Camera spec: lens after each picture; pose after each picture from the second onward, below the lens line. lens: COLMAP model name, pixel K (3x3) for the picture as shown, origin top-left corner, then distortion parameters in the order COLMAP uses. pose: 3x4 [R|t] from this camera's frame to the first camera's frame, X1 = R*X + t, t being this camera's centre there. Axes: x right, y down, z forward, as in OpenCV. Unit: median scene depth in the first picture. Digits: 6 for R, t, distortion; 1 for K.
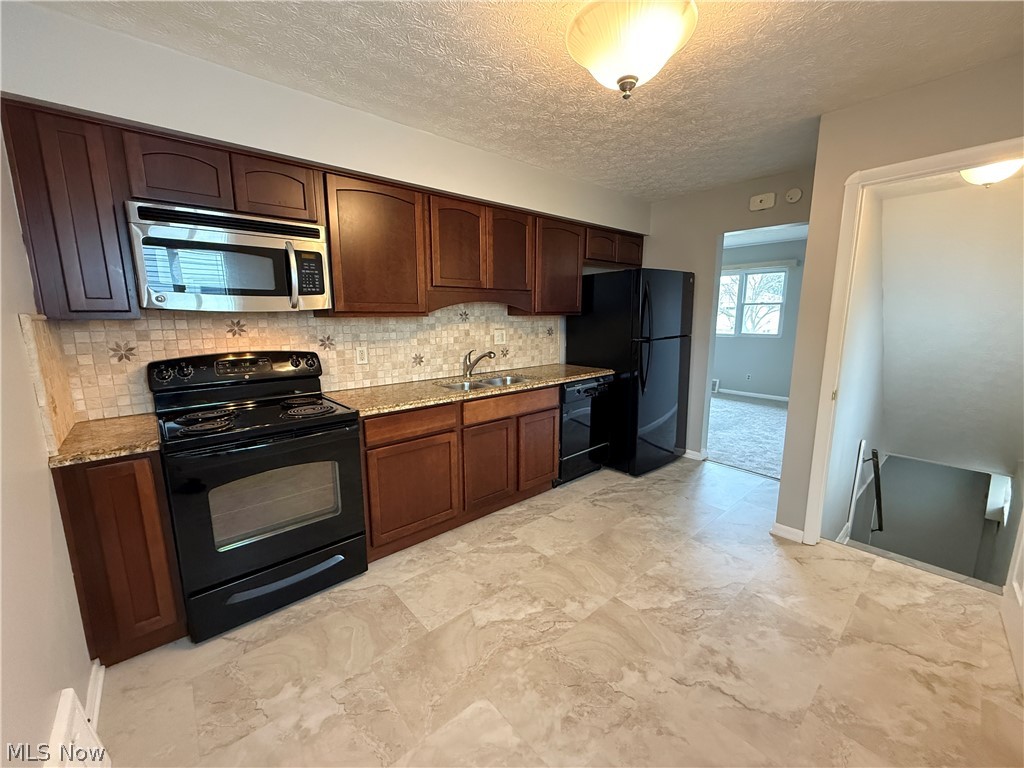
lens RADIAL K [[405.6, 0, 511.7], [0, 405.6, 383.5], [0, 0, 1]] dist [-0.001210, -0.000193]
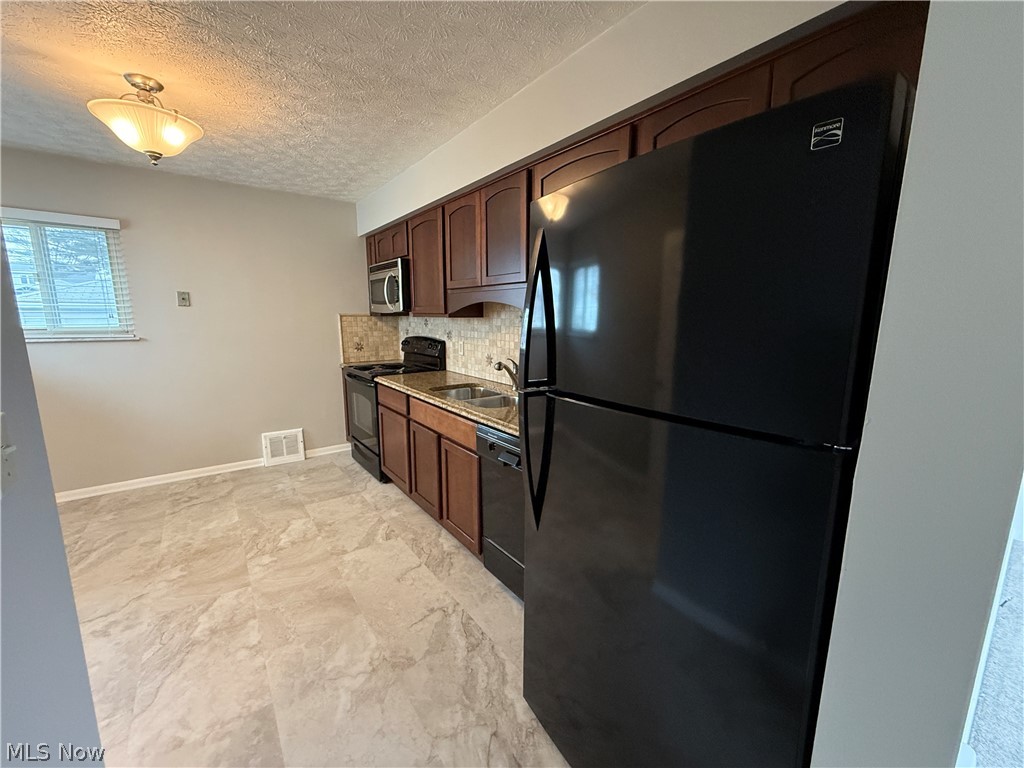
lens RADIAL K [[405.6, 0, 511.7], [0, 405.6, 383.5], [0, 0, 1]] dist [-0.001210, -0.000193]
pose [[-0.067802, 0.173292, -0.982534, 0.946619], [-0.173195, 0.967804, 0.182646, -0.238451], [0.982551, 0.182554, -0.035605, 1.325626]]
